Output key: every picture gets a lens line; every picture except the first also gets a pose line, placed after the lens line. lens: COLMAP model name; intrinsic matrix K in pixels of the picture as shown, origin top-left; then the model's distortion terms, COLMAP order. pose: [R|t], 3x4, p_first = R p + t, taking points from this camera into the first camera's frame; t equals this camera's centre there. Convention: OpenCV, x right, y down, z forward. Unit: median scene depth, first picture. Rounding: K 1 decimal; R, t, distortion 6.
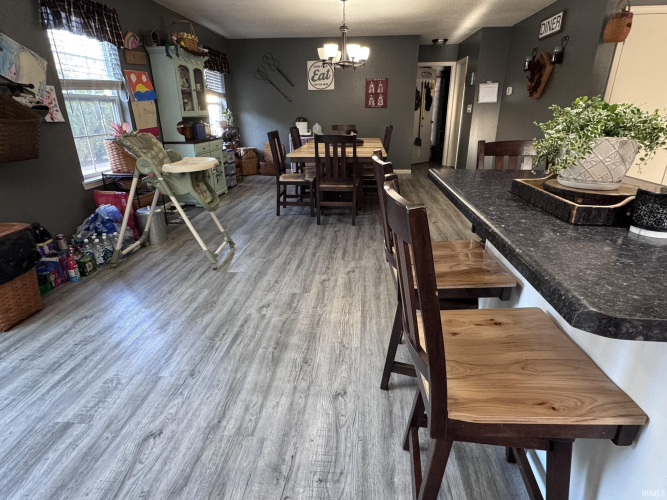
lens RADIAL K [[369.3, 0, 329.9], [0, 369.3, 249.0], [0, 0, 1]] dist [-0.001915, 0.002140]
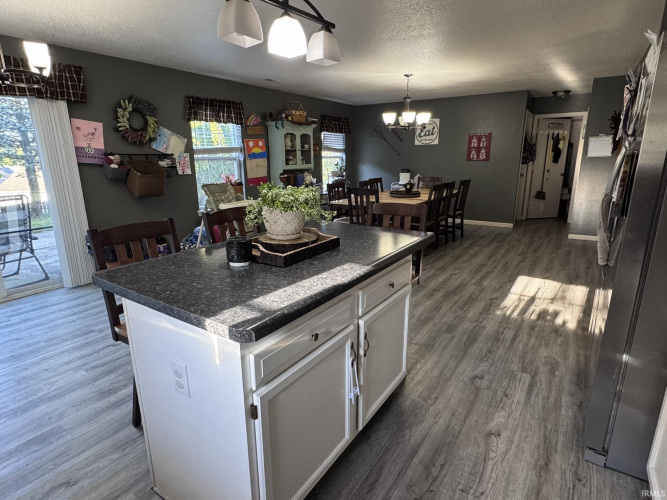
lens RADIAL K [[369.3, 0, 329.9], [0, 369.3, 249.0], [0, 0, 1]] dist [-0.001915, 0.002140]
pose [[0.867469, 0.121650, -0.482388, 0.465548], [-0.172772, 0.982957, -0.062807, -0.016934], [0.466526, 0.137826, 0.873703, -0.067596]]
